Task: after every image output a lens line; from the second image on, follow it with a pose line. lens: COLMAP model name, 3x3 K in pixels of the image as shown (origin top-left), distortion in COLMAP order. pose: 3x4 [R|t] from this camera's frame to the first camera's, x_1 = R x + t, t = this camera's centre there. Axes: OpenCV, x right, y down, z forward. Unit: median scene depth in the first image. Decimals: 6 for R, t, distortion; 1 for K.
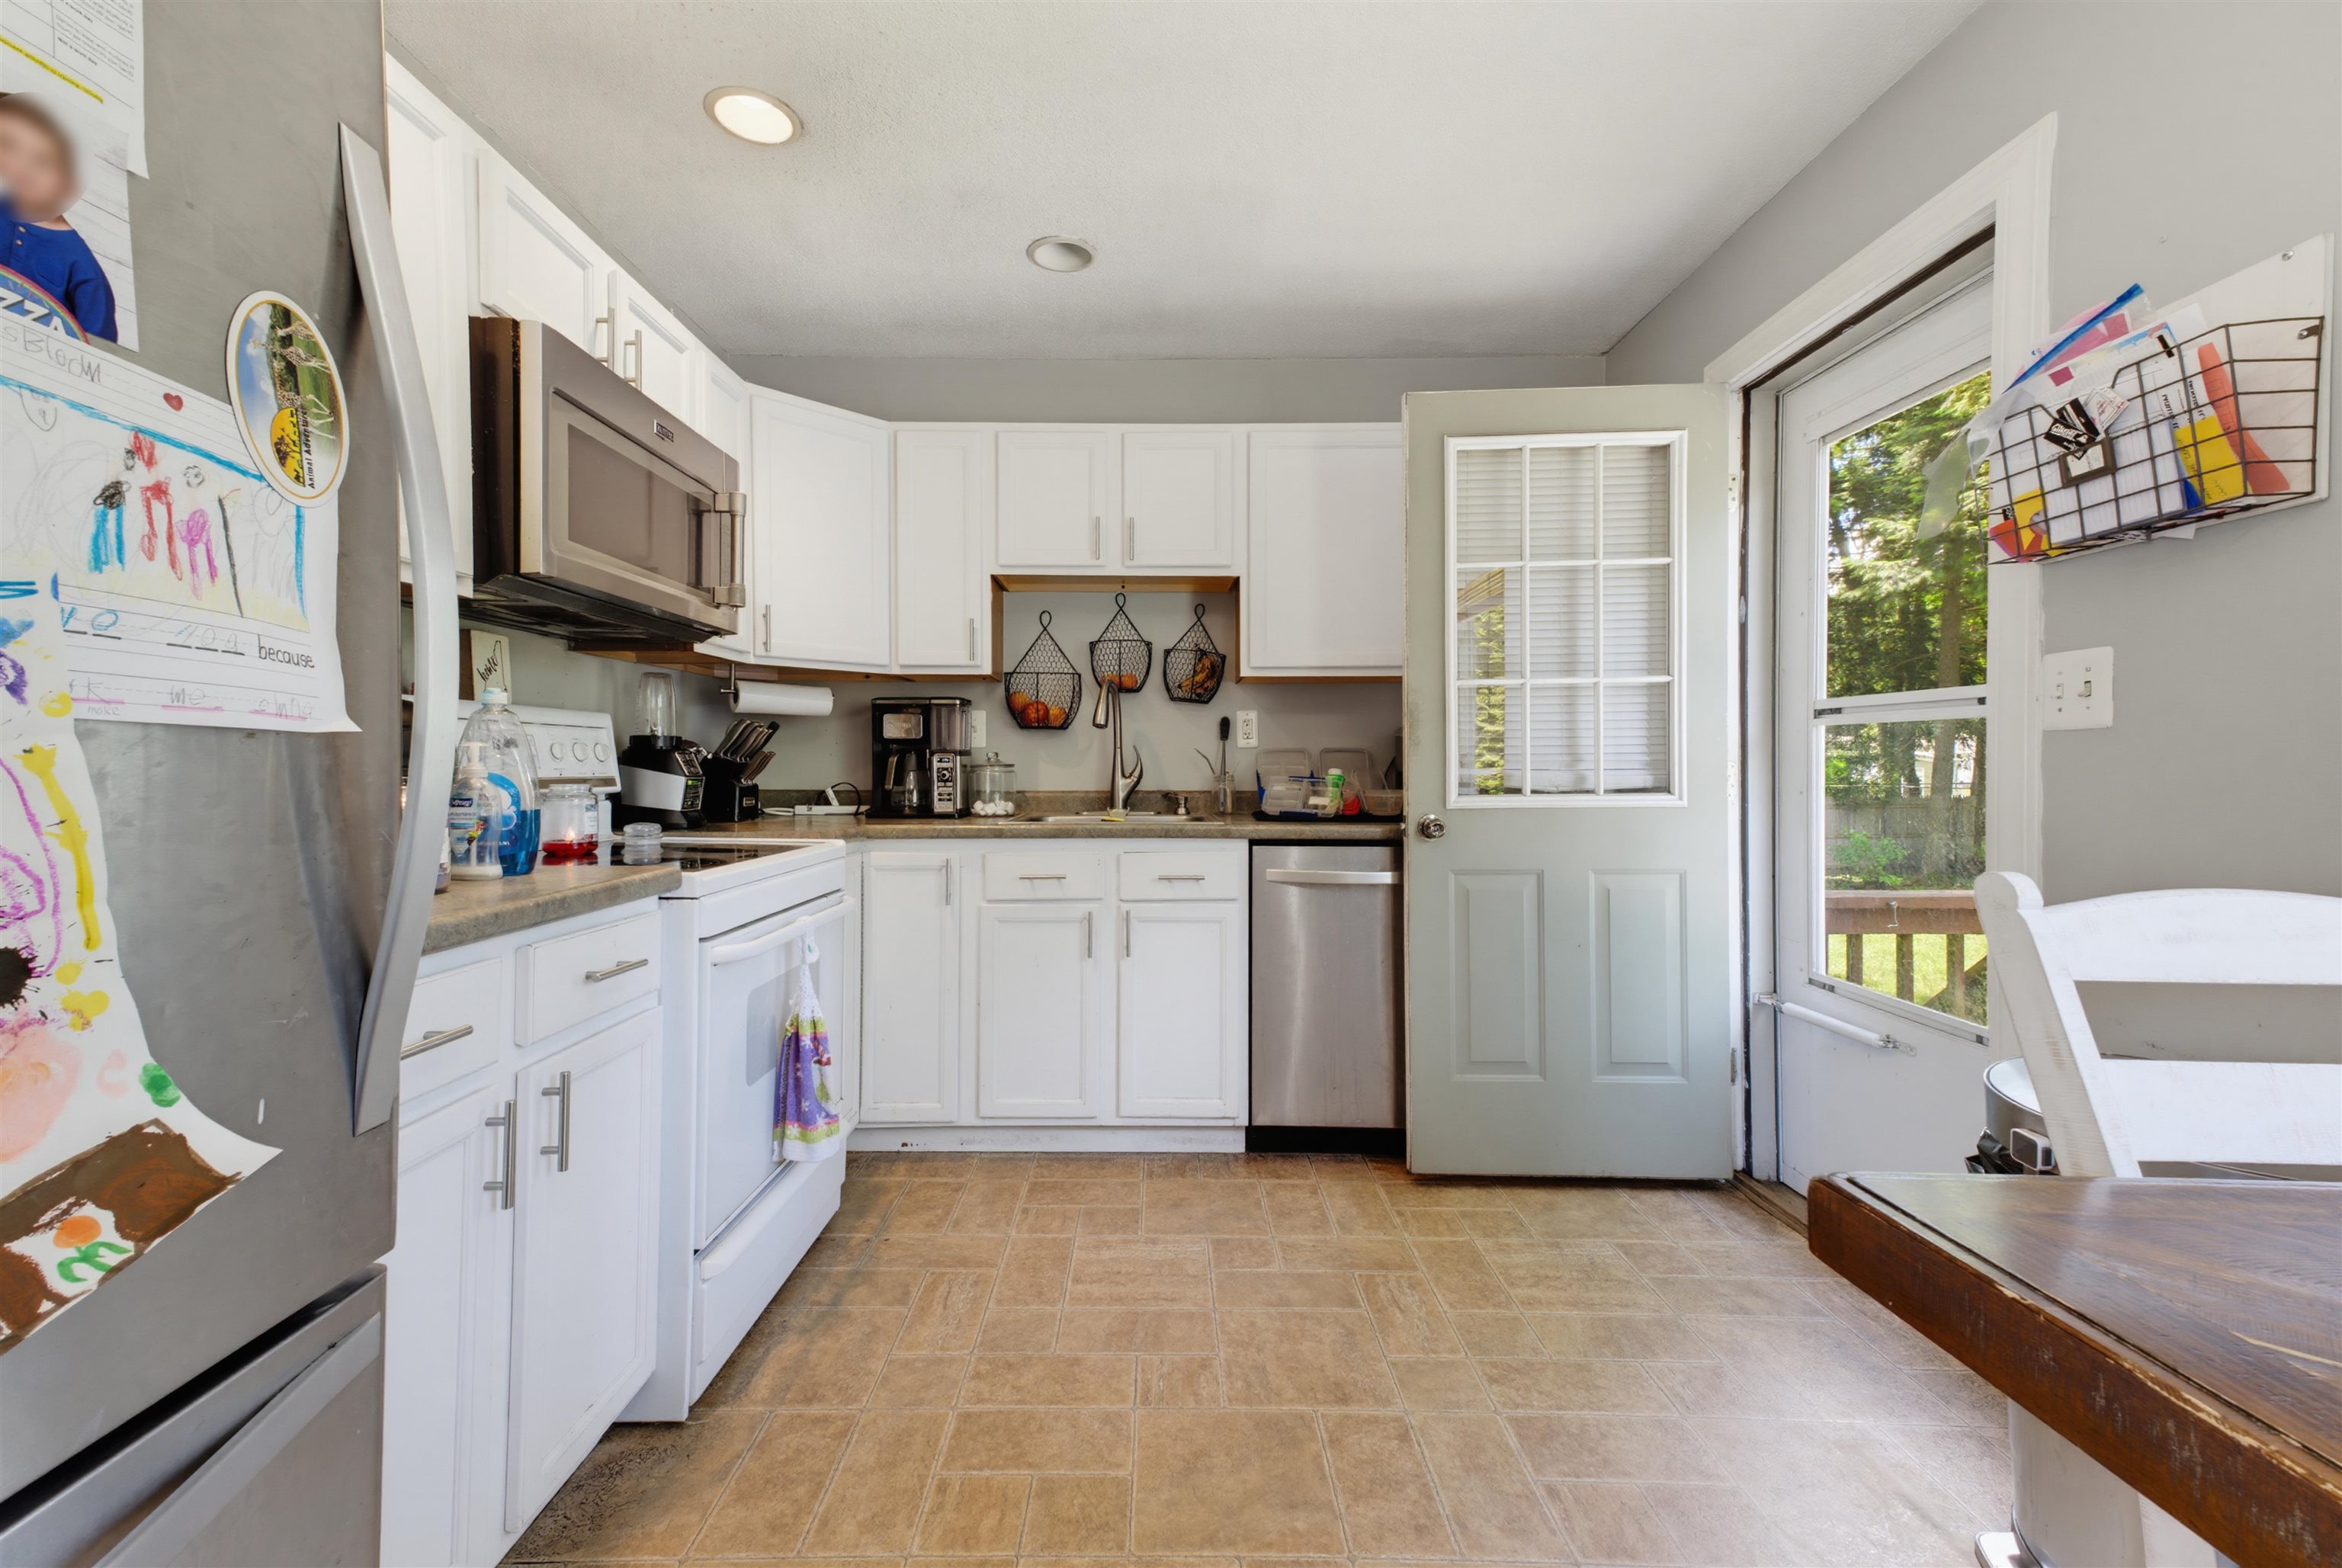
lens RADIAL K [[981.9, 0, 1171.2], [0, 981.9, 771.4], [0, 0, 1]] dist [0.030422, 0.000059]
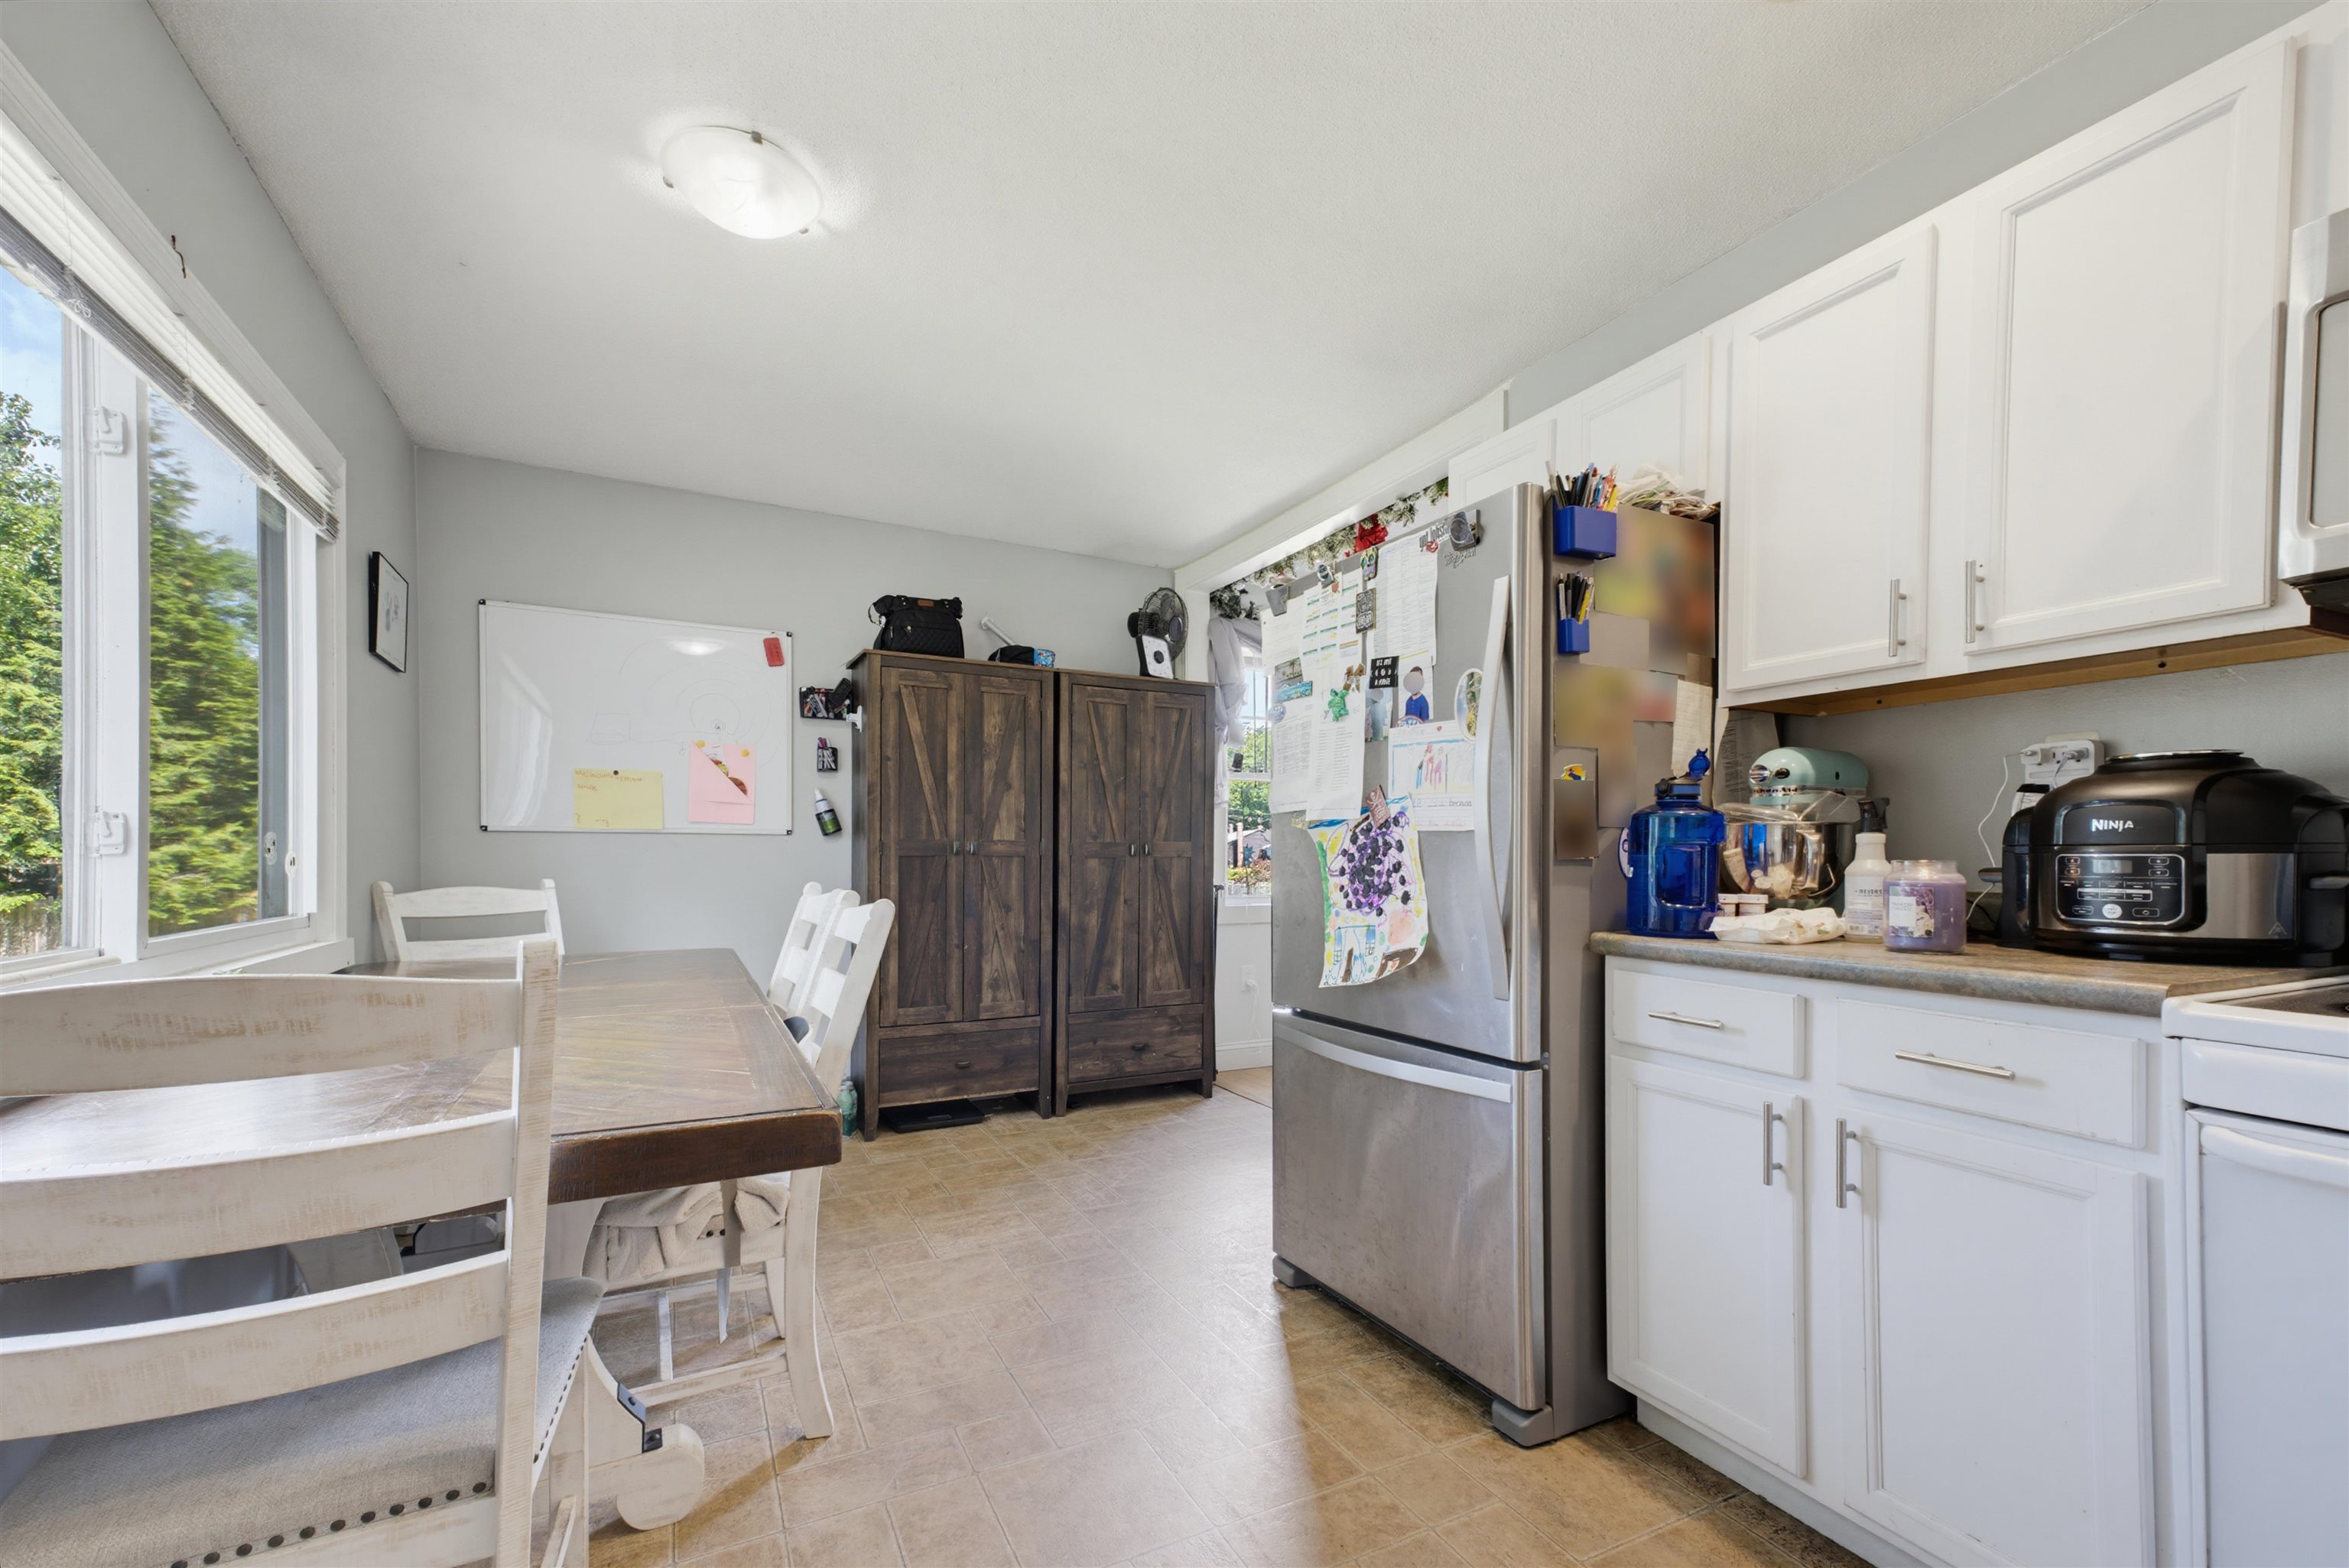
lens RADIAL K [[985.0, 0, 1171.3], [0, 985.0, 855.9], [0, 0, 1]] dist [0.036714, 0.000143]
pose [[-0.897467, 0.003623, -0.441067, 0.253257], [-0.001948, 0.999924, 0.012177, -0.000774], [0.441078, 0.011787, -0.897391, 0.764397]]
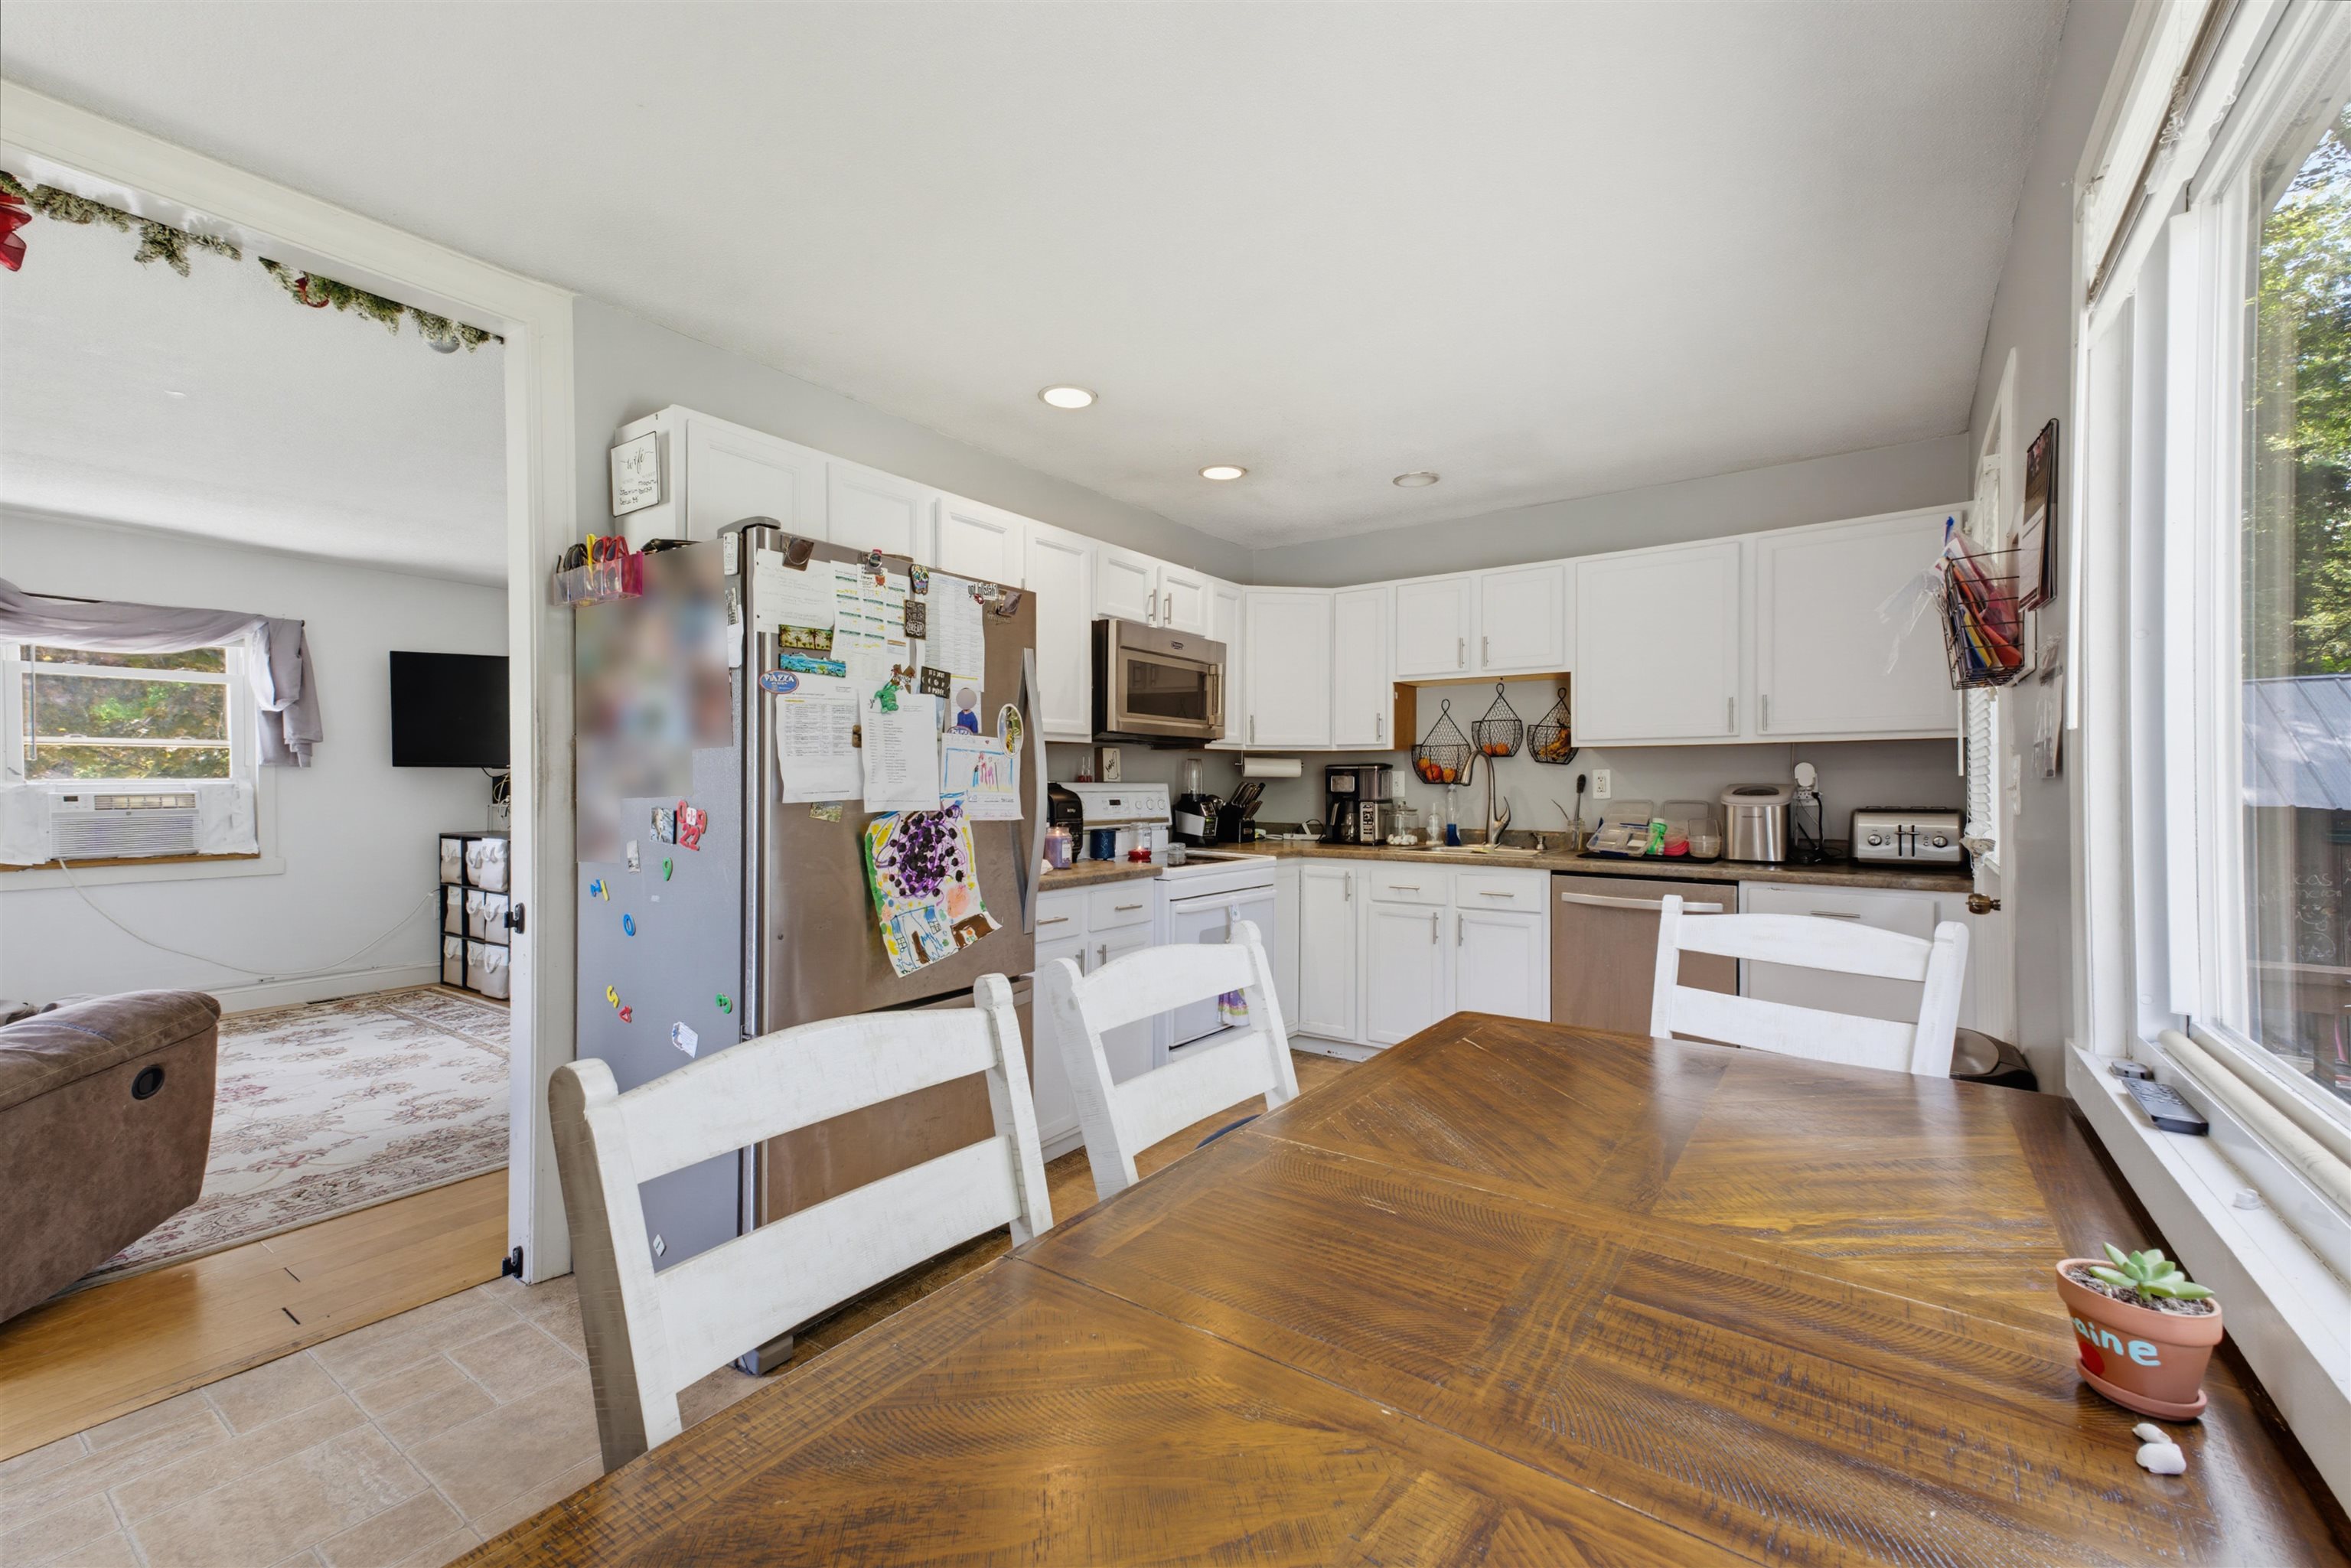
lens RADIAL K [[960.6, 0, 1205.5], [0, 960.6, 786.2], [0, 0, 1]] dist [0.026227, 0.000088]
pose [[0.824063, 0.003922, -0.566484, 0.442506], [-0.007146, 0.999968, -0.003472, -0.039779], [0.566452, 0.006909, 0.824065, -0.387217]]
